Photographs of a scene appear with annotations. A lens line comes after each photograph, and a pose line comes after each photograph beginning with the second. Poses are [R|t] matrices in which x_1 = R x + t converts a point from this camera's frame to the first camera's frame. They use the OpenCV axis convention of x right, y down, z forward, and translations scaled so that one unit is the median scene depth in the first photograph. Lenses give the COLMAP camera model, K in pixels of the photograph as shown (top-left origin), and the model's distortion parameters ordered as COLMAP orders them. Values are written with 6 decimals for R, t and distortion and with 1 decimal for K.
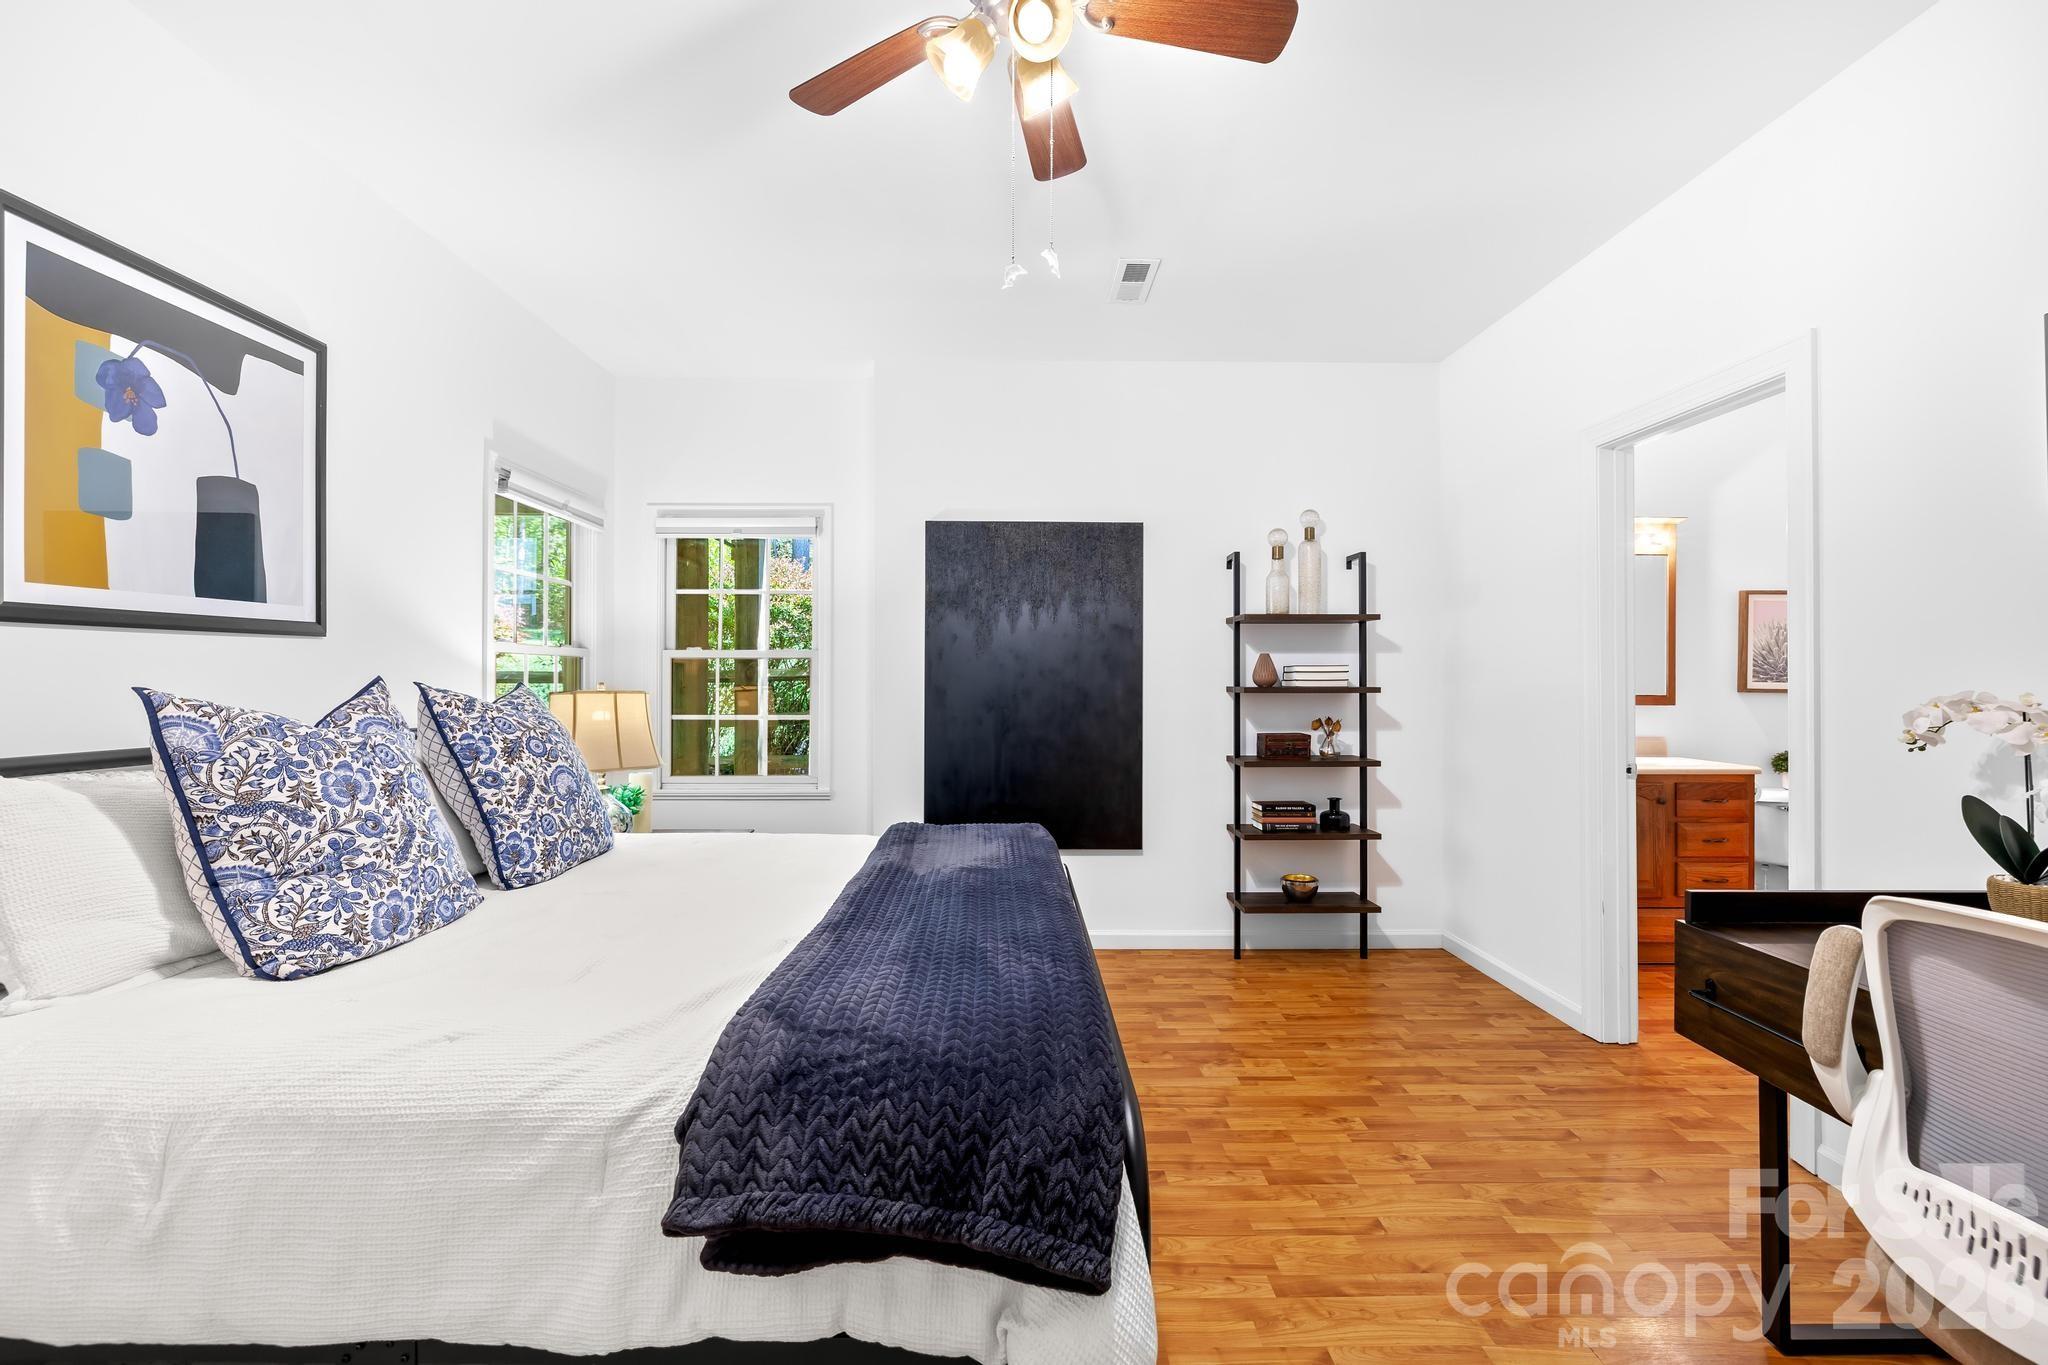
lens RADIAL K [[870.6, 0, 1020.9], [0, 870.6, 677.8], [0, 0, 1]] dist [0.000545, 0.000087]
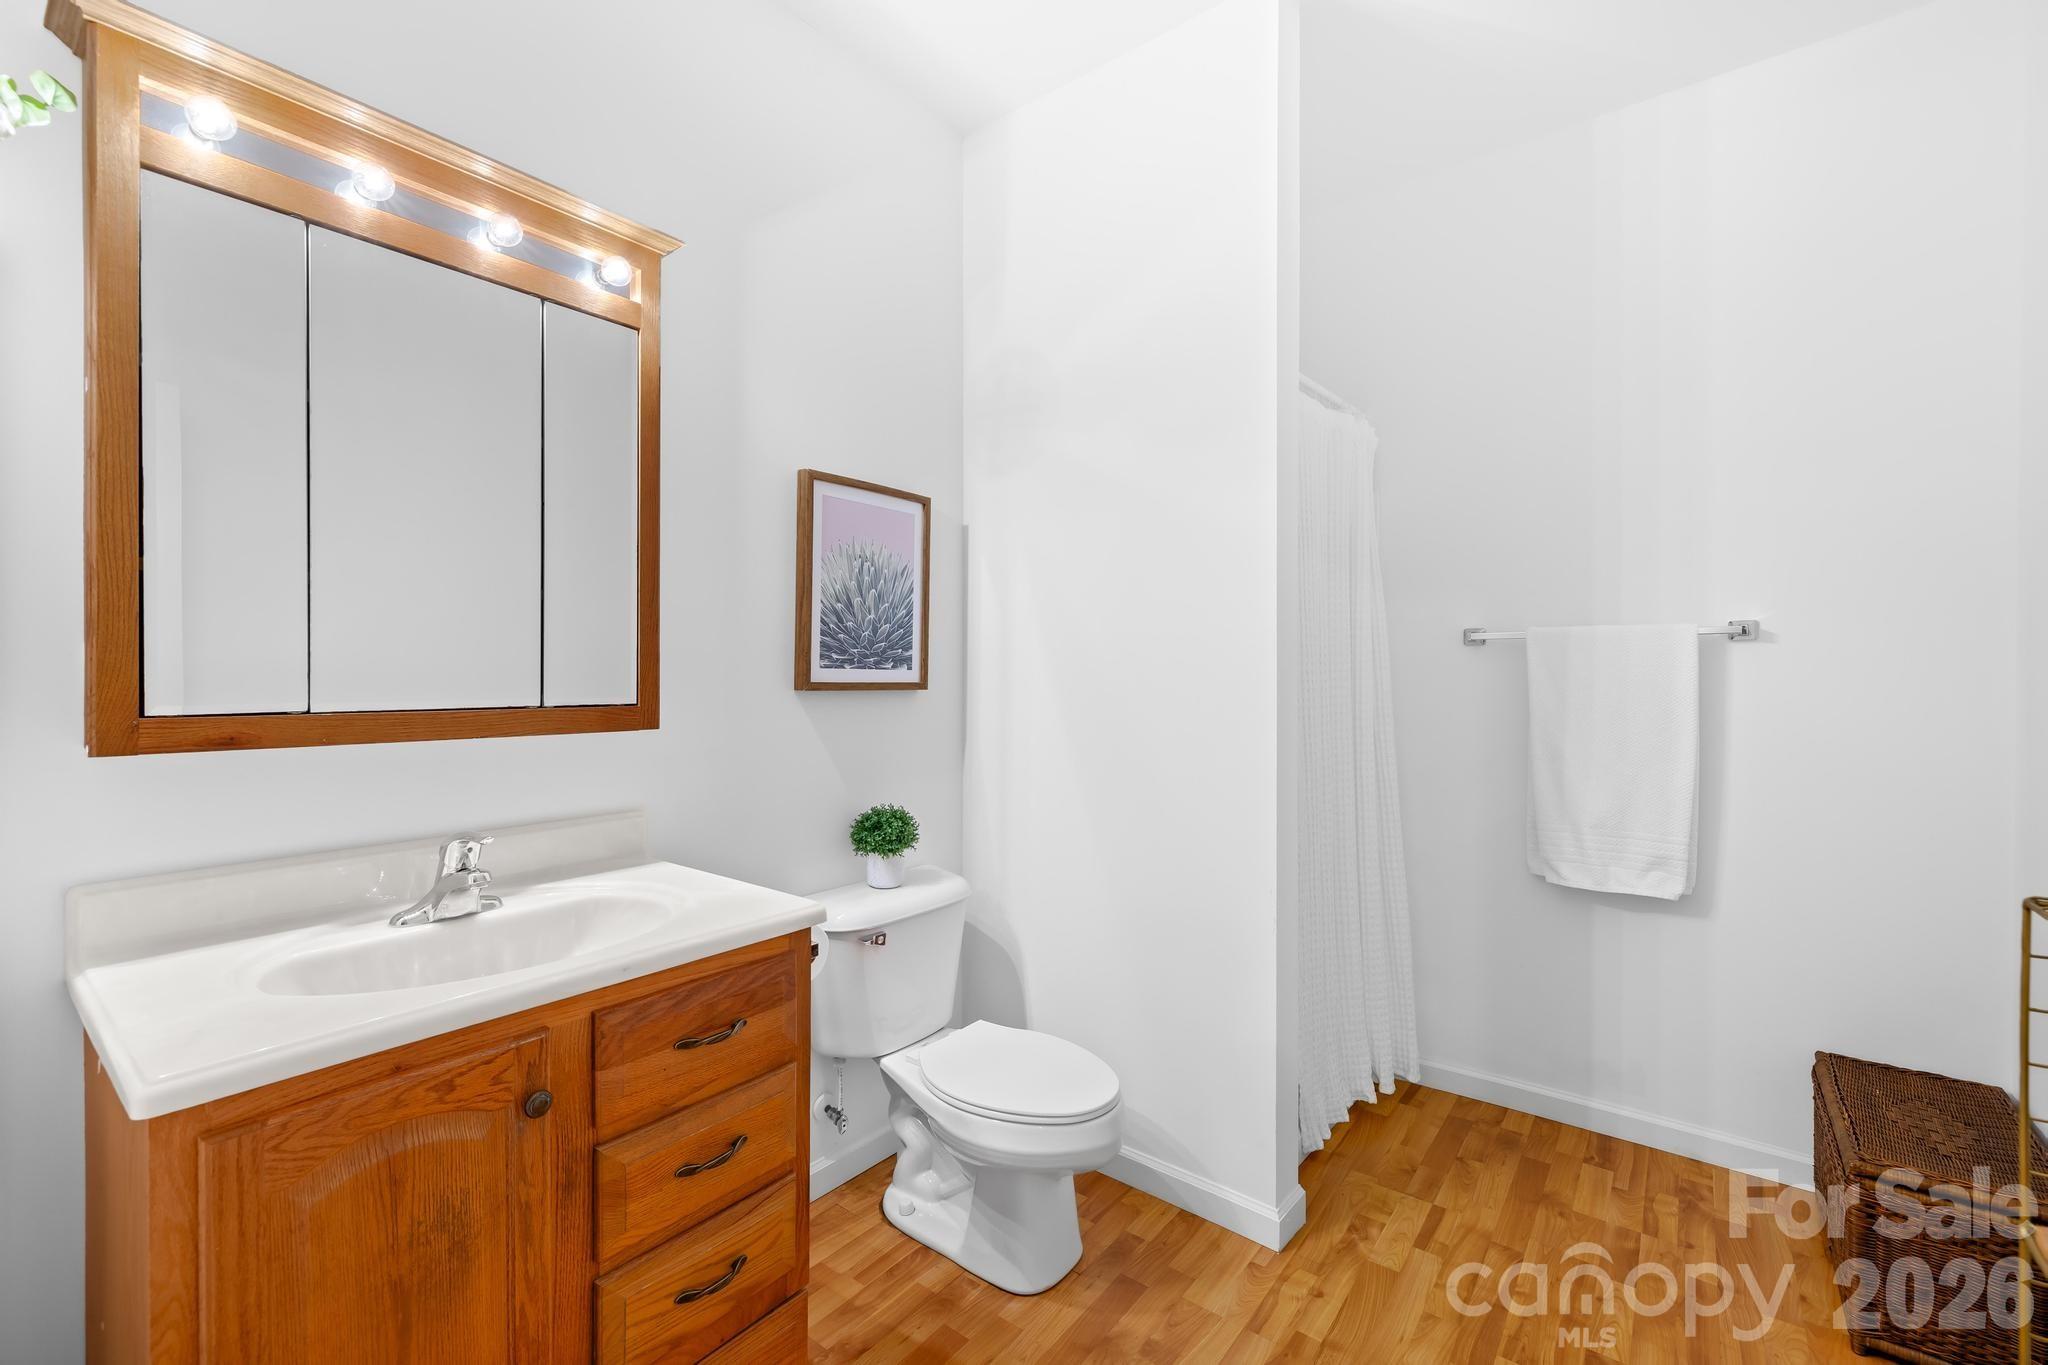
lens RADIAL K [[870.6, 0, 1020.8], [0, 870.6, 671.0], [0, 0, 1]] dist [0.000545, 0.000087]
pose [[0.621886, -0.001908, 0.783106, 0.611657], [-0.011235, 0.999872, 0.011359, -0.000532], [-0.783027, -0.015862, 0.621785, 0.706024]]
